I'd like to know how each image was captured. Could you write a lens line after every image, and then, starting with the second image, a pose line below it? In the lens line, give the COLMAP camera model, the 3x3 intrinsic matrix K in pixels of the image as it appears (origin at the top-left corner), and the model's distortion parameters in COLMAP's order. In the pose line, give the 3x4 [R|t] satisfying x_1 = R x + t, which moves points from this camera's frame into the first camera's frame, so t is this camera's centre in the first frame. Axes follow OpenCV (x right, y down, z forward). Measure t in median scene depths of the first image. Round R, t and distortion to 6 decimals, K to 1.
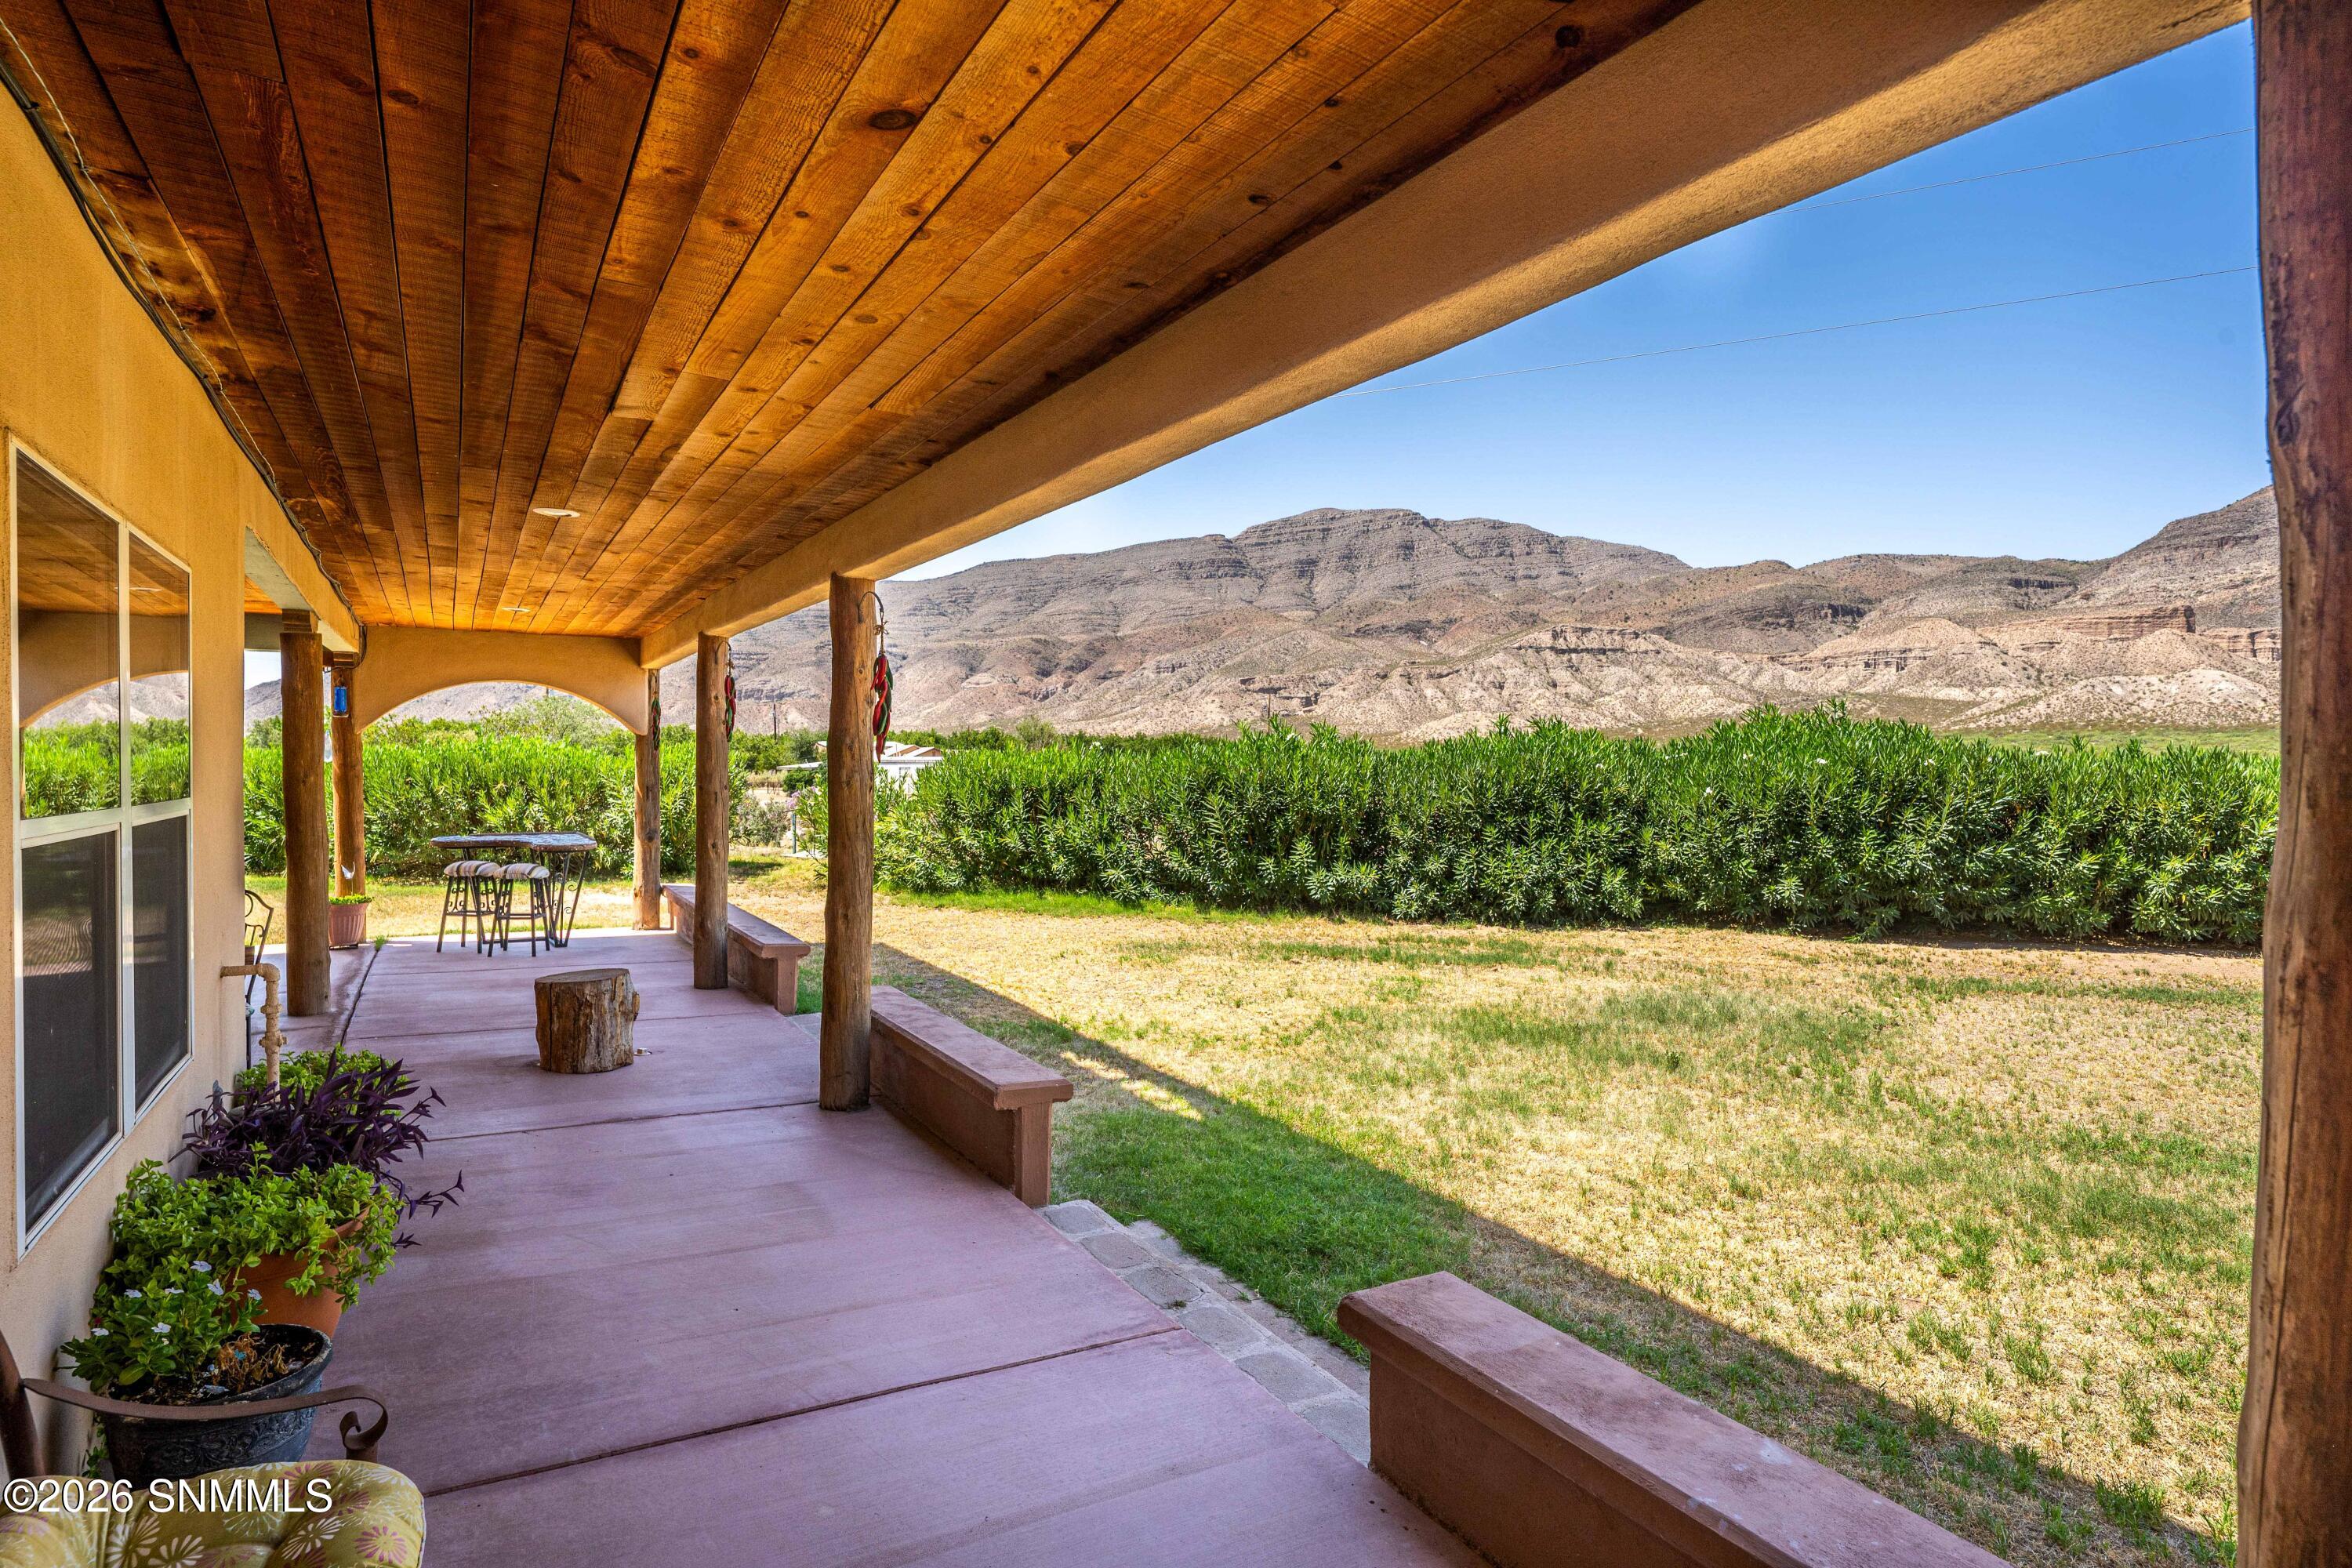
lens RADIAL K [[1233.1, 0, 1165.5], [0, 1233.1, 775.3], [0, 0, 1]] dist [-0.001427, -0.001064]
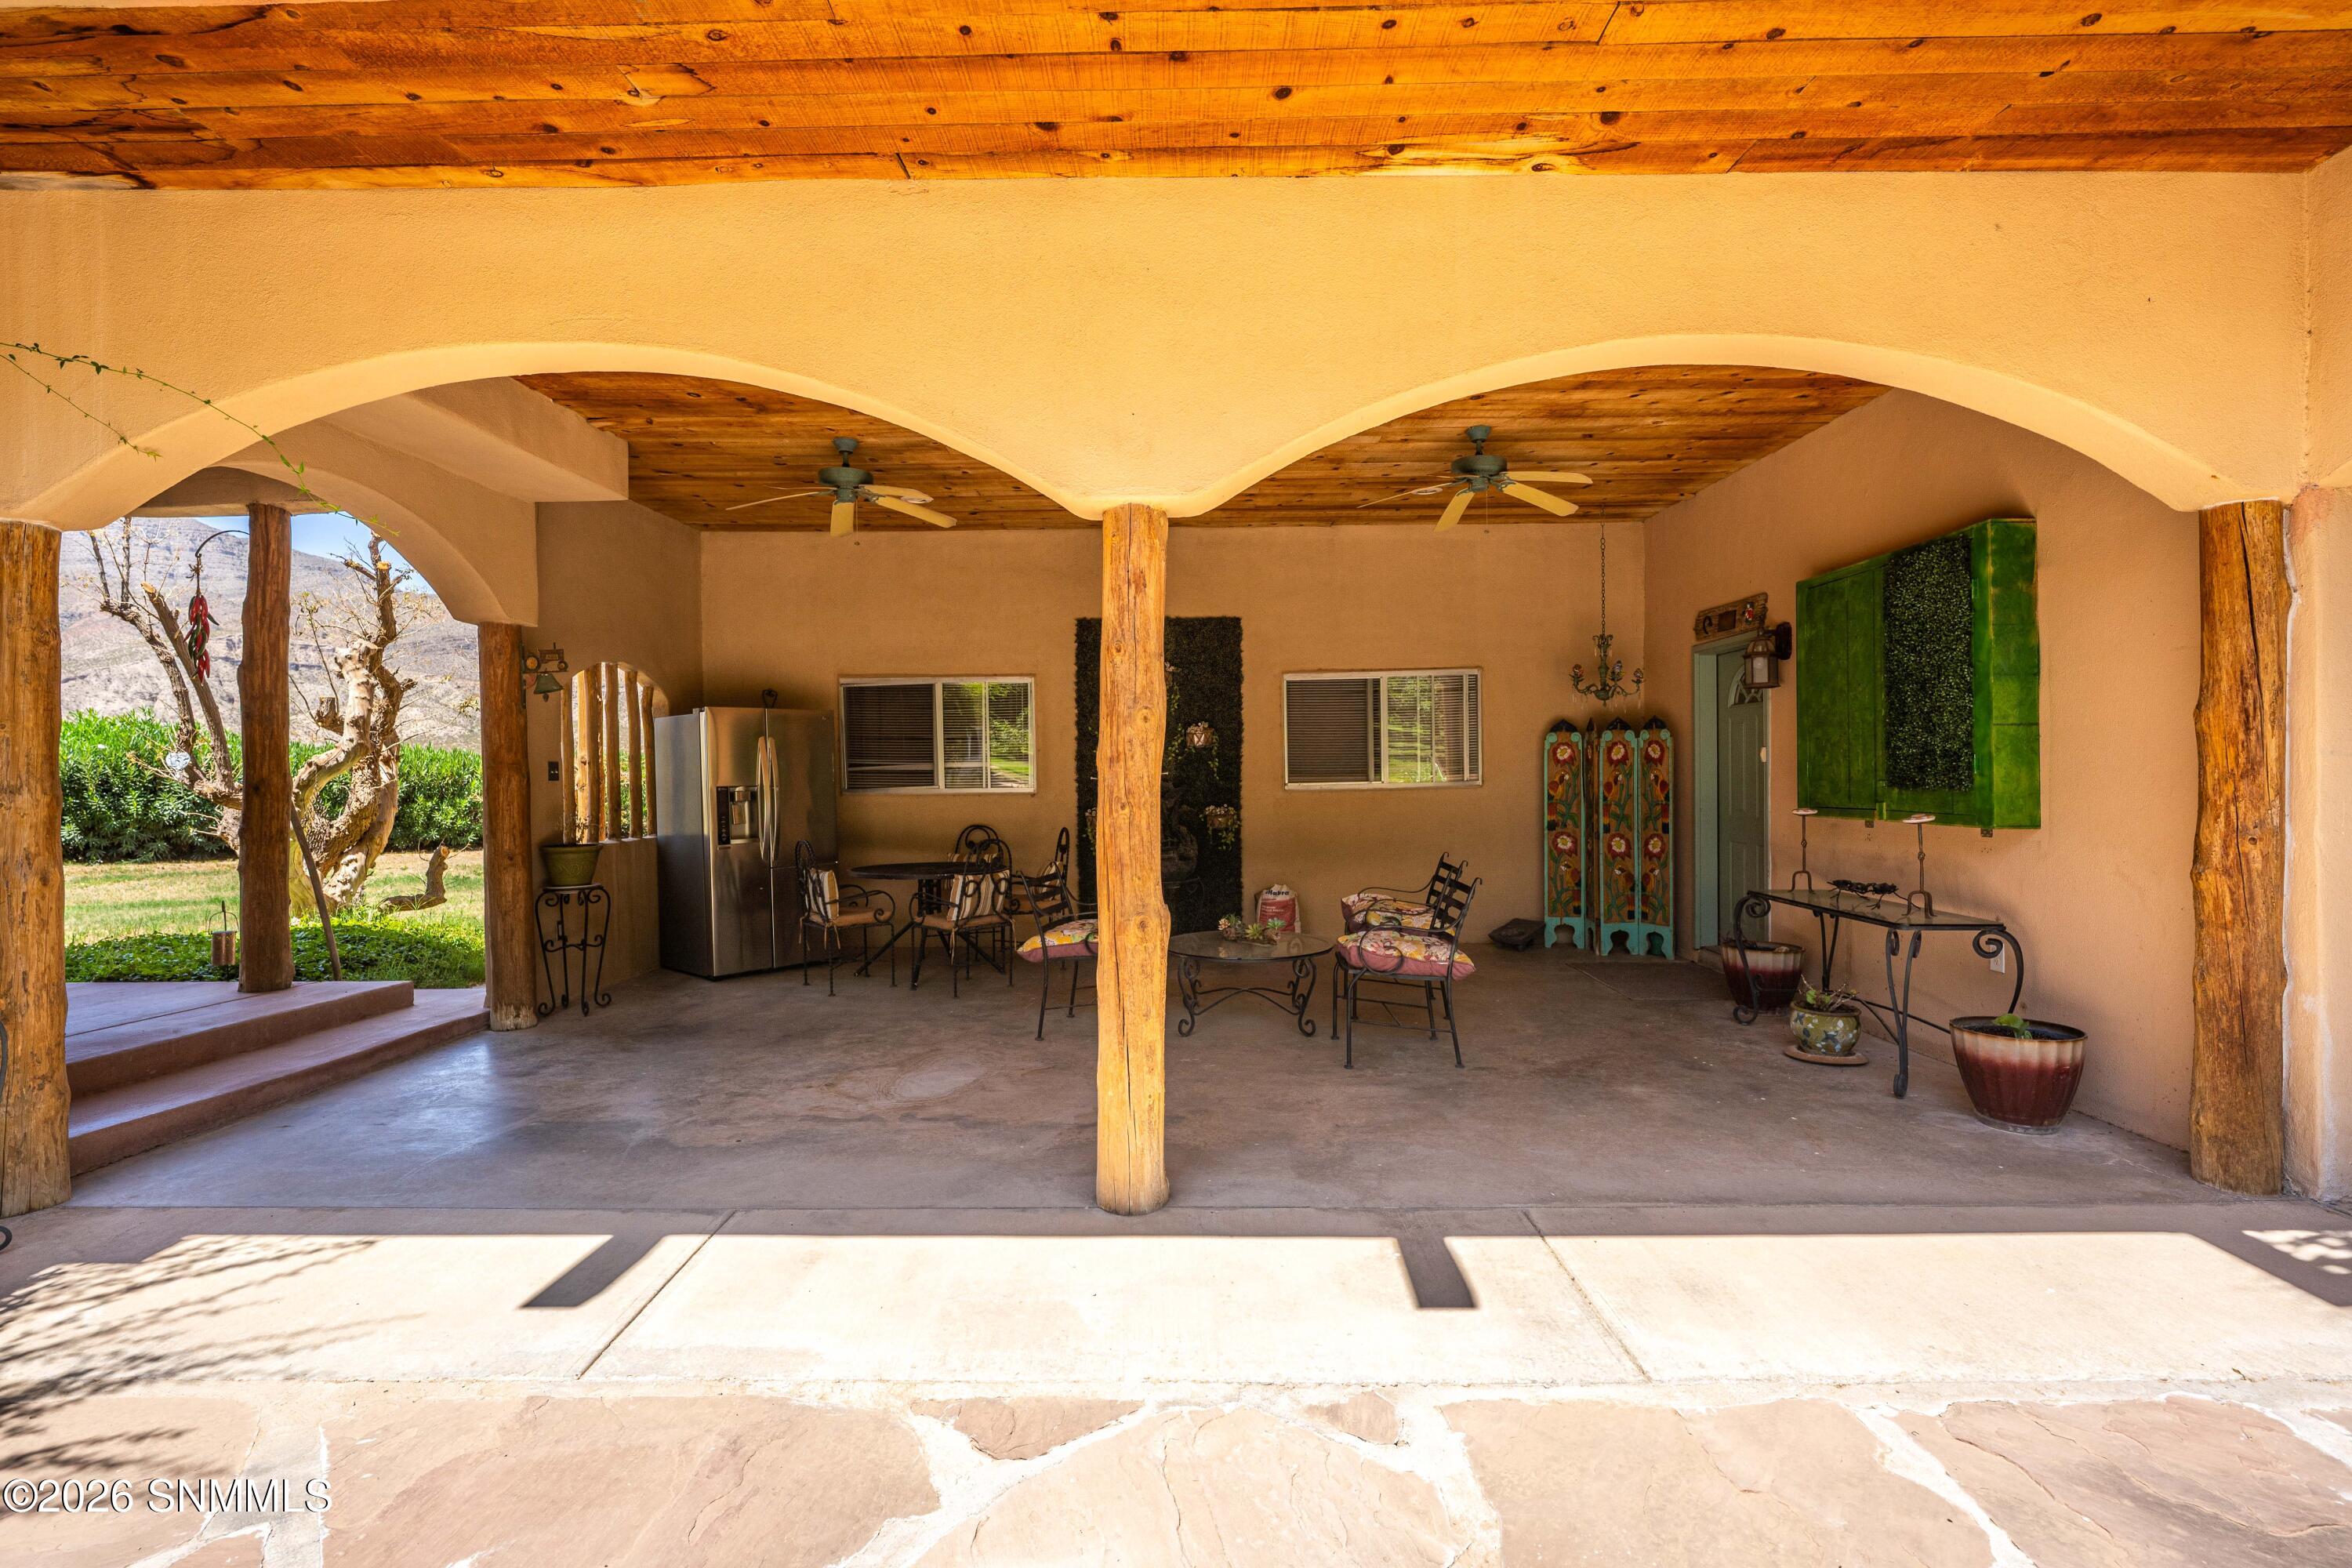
lens RADIAL K [[1054.7, 0, 1178.1], [0, 1054.7, 791.7], [0, 0, 1]] dist [-0.001874, 0.000097]
pose [[0.508725, -0.021893, 0.860651, 0.092100], [0.021333, 0.999690, 0.012820, 0.050907], [-0.860665, 0.011839, 0.509034, -0.710079]]
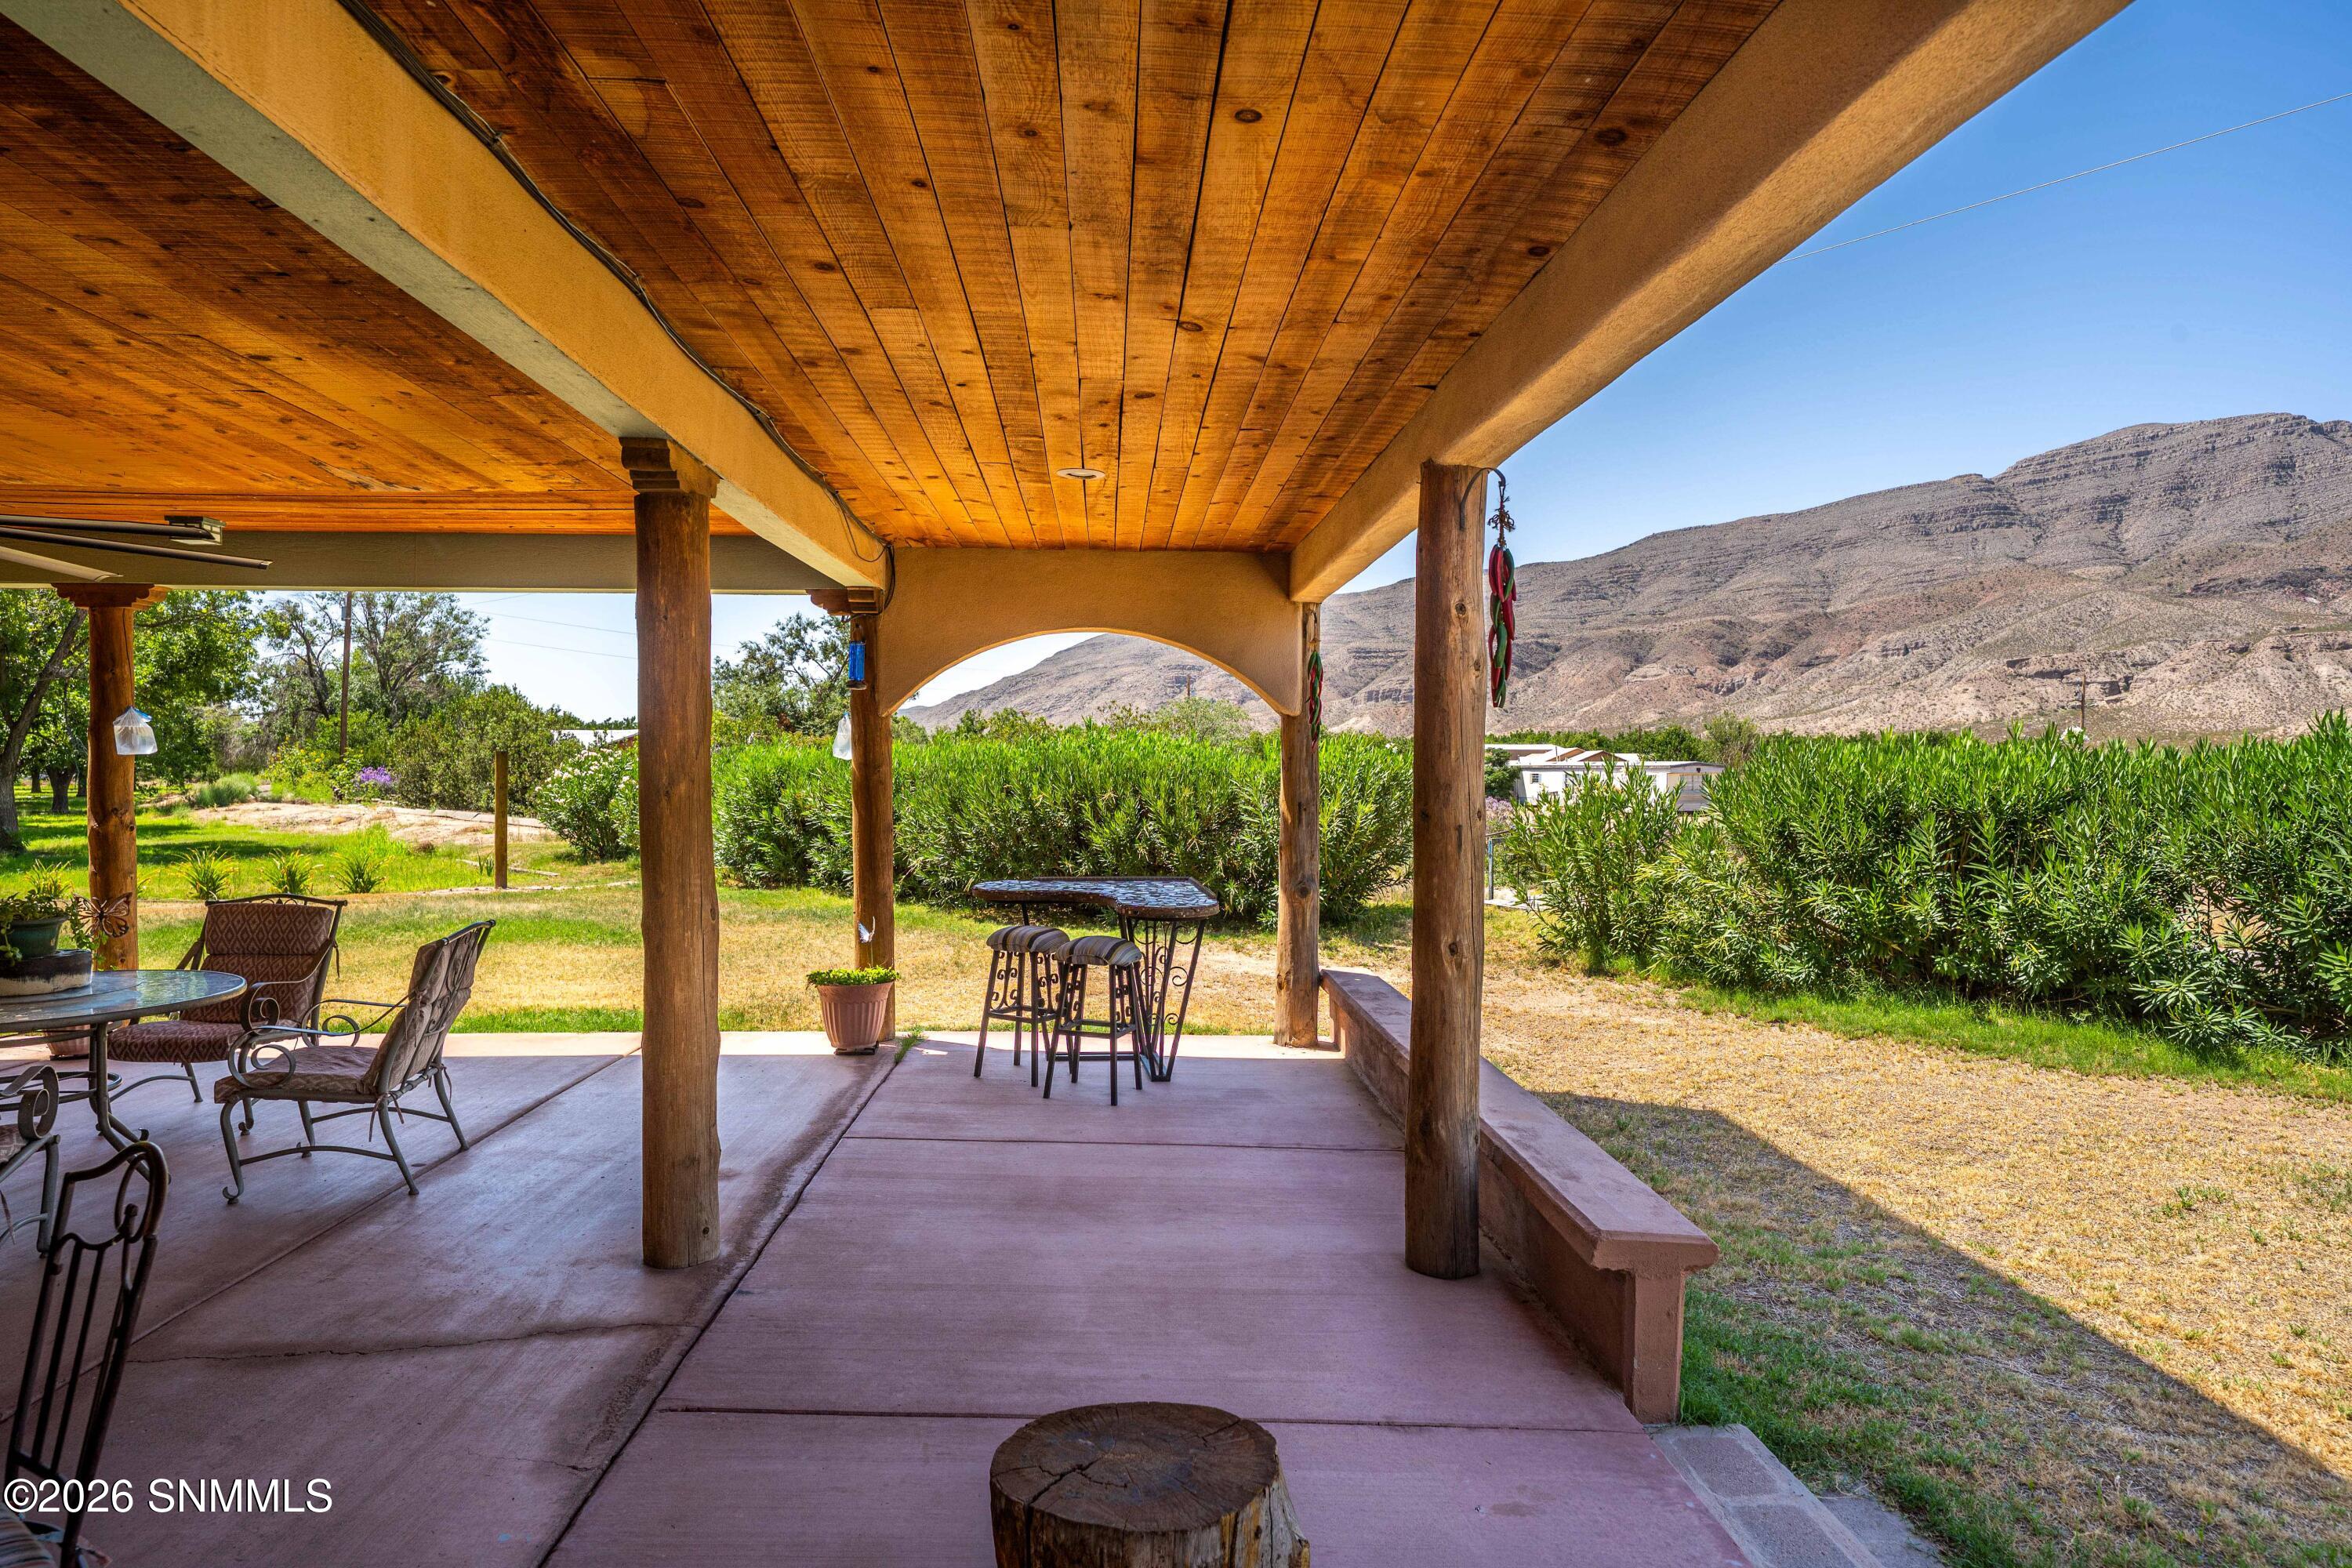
lens RADIAL K [[1386.5, 0, 1167.5], [0, 1386.5, 778.0], [0, 0, 1]] dist [0.008550, -0.000066]
pose [[0.886048, 0.005991, -0.463555, -0.146762], [-0.007710, 0.999969, -0.001813, -0.000790], [0.463530, 0.005181, 0.886066, 0.333078]]
